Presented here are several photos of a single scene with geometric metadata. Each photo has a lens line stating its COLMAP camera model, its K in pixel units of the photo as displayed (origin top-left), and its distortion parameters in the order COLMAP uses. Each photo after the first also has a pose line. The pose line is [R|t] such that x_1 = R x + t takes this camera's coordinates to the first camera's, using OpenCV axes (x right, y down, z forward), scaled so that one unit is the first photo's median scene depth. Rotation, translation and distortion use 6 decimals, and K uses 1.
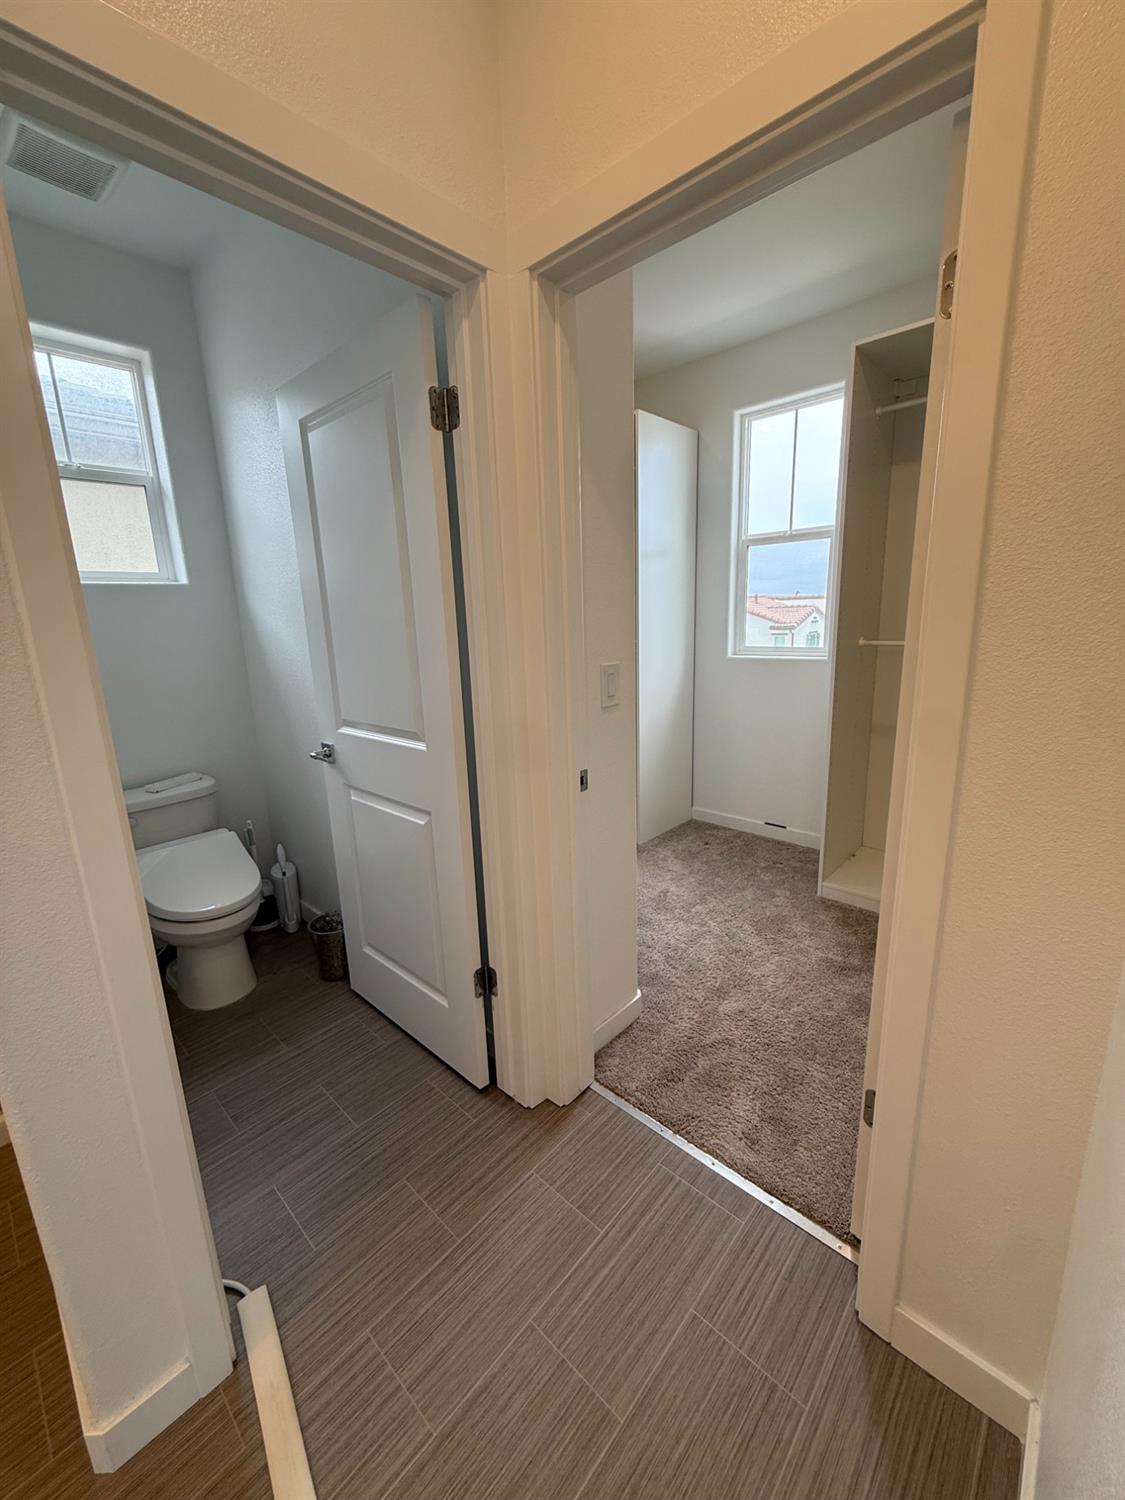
lens RADIAL K [[594.4, 0, 556.4], [0, 594.4, 748.1], [0, 0, 1]] dist [-0.002189, 0.000141]
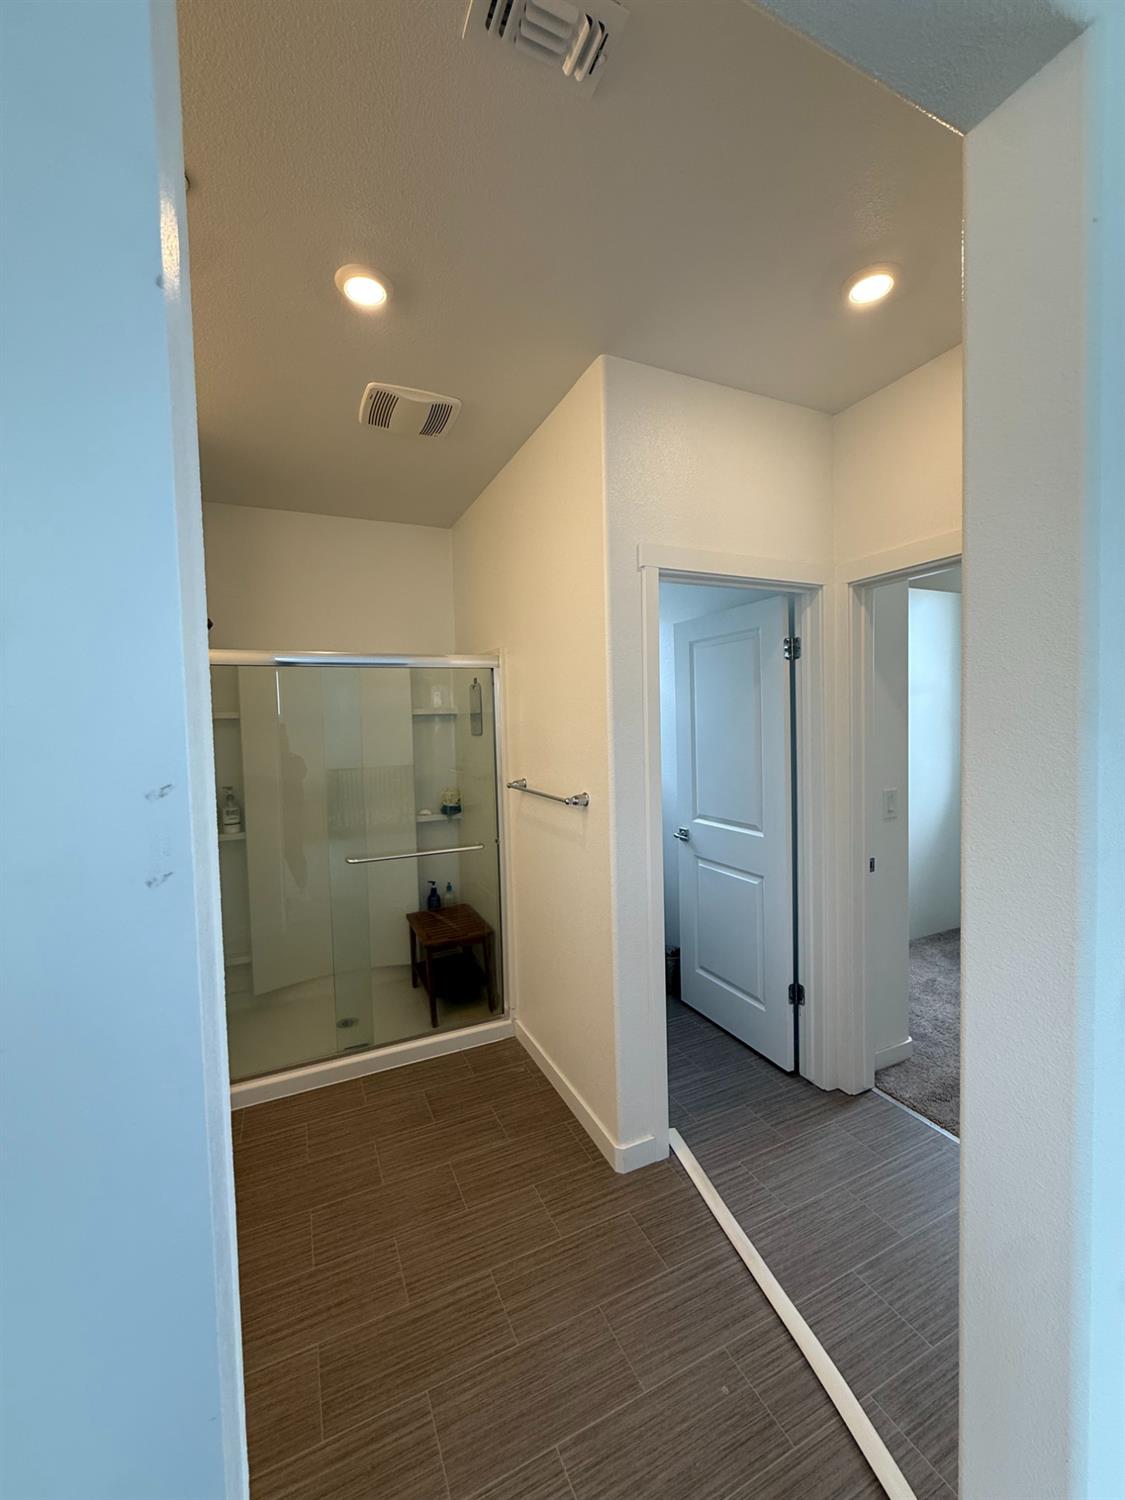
lens RADIAL K [[594.4, 0, 554.5], [0, 594.4, 747.0], [0, 0, 1]] dist [-0.002189, 0.000141]
pose [[0.925916, 0.027340, -0.376739, -0.091197], [-0.088397, 0.985365, -0.145745, 0.031106], [0.367240, 0.168251, 0.914782, -0.485133]]
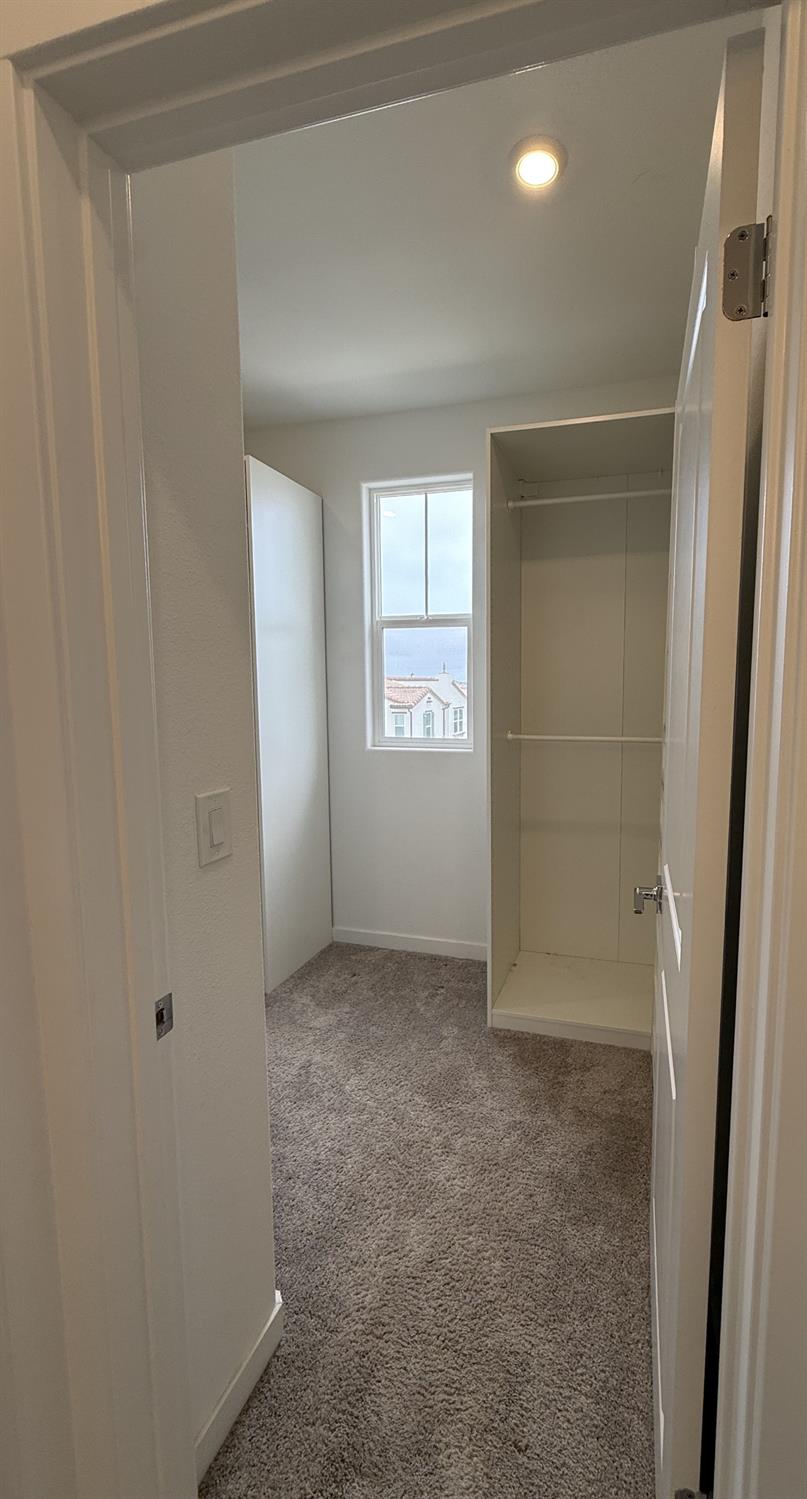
lens RADIAL K [[595.9, 0, 484.7], [0, 595.9, 745.5], [0, 0, 1]] dist [0.001270, -0.000391]
pose [[0.877374, -0.011601, 0.479668, 0.028101], [0.073909, 0.991044, -0.111221, -0.068457], [-0.474081, 0.133035, 0.870373, 0.218897]]
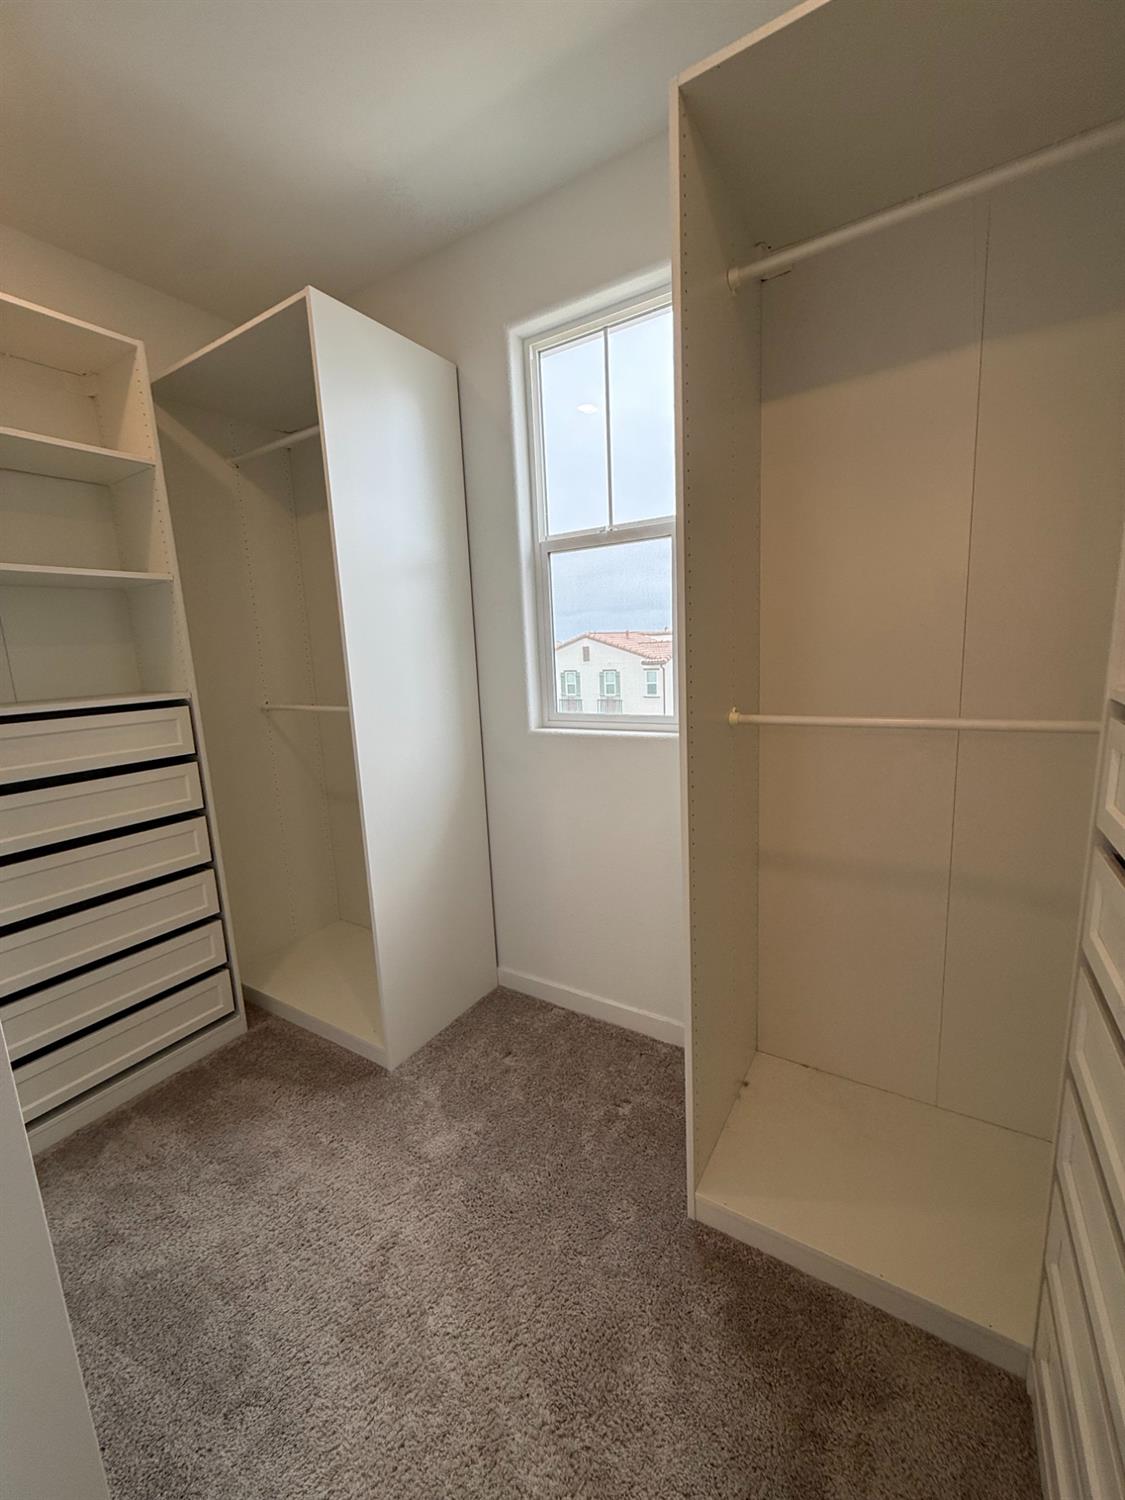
lens RADIAL K [[594.4, 0, 563.6], [0, 594.4, 744.8], [0, 0, 1]] dist [-0.002189, 0.000141]
pose [[0.979432, -0.041918, 0.197371, 0.285983], [0.054416, 0.996813, -0.058329, -0.145099], [-0.194297, 0.067869, 0.978592, 0.564280]]
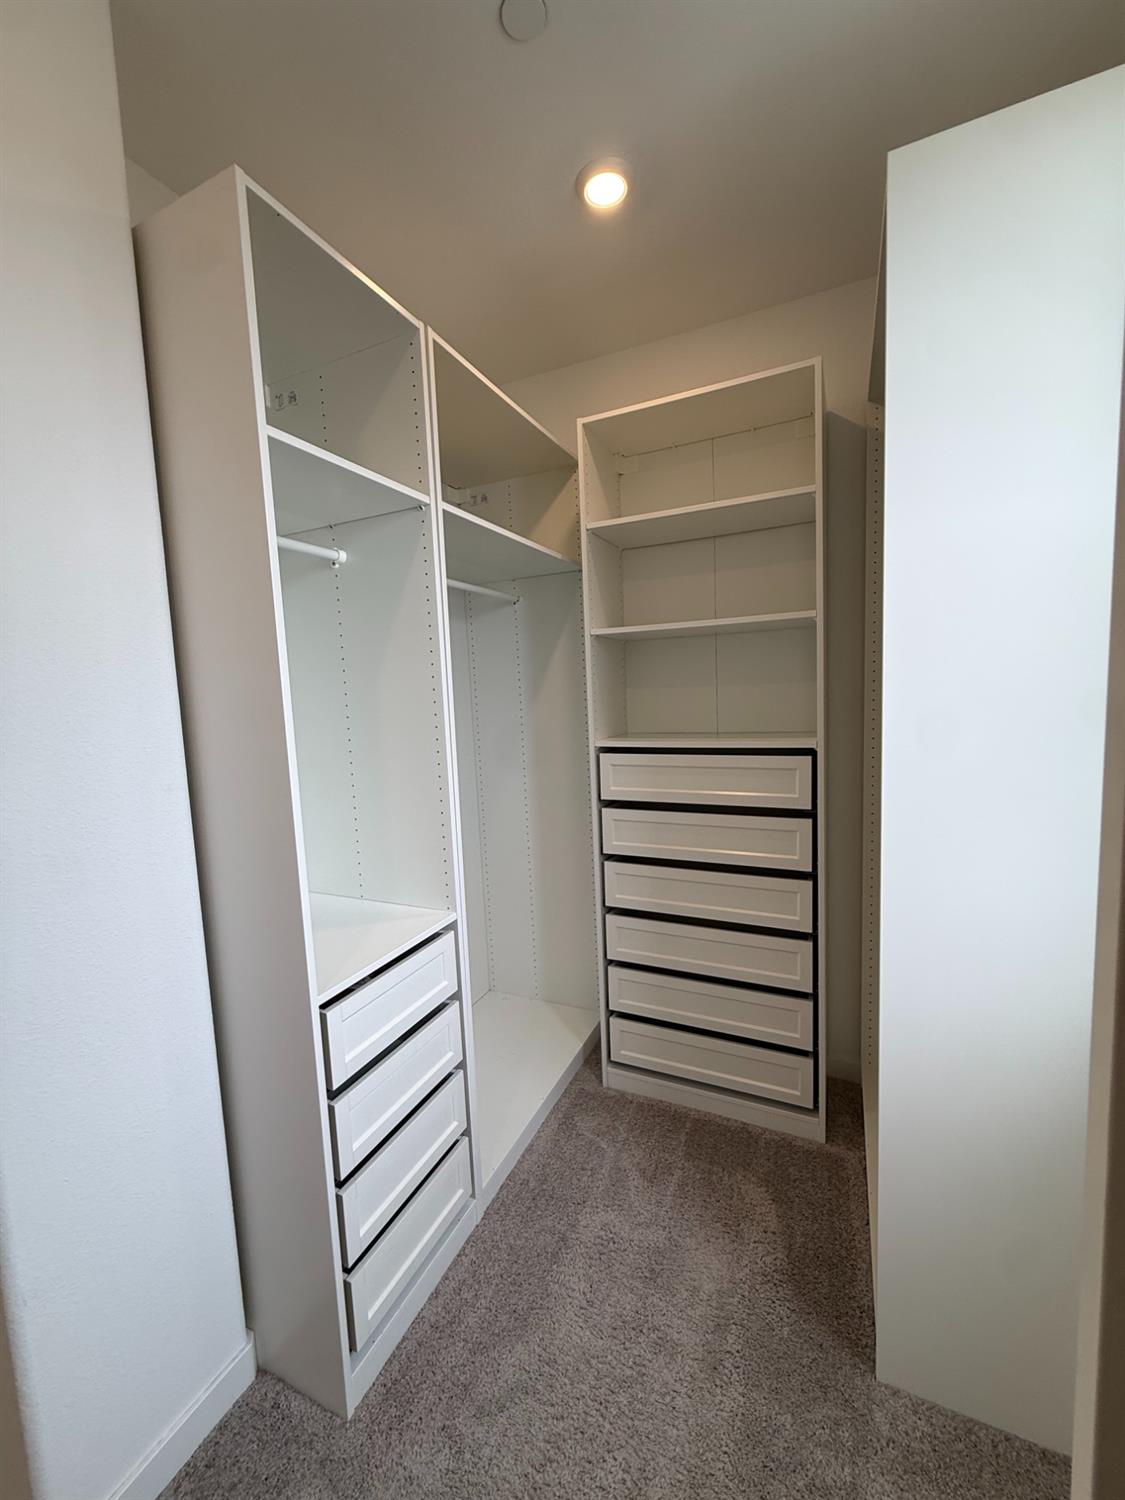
lens RADIAL K [[594.4, 0, 561.0], [0, 594.4, 744.2], [0, 0, 1]] dist [-0.002189, 0.000141]
pose [[0.312322, 0.111206, -0.943445, 0.524060], [-0.178507, 0.982304, 0.056693, -0.271662], [0.933054, 0.150705, 0.326646, 0.926433]]
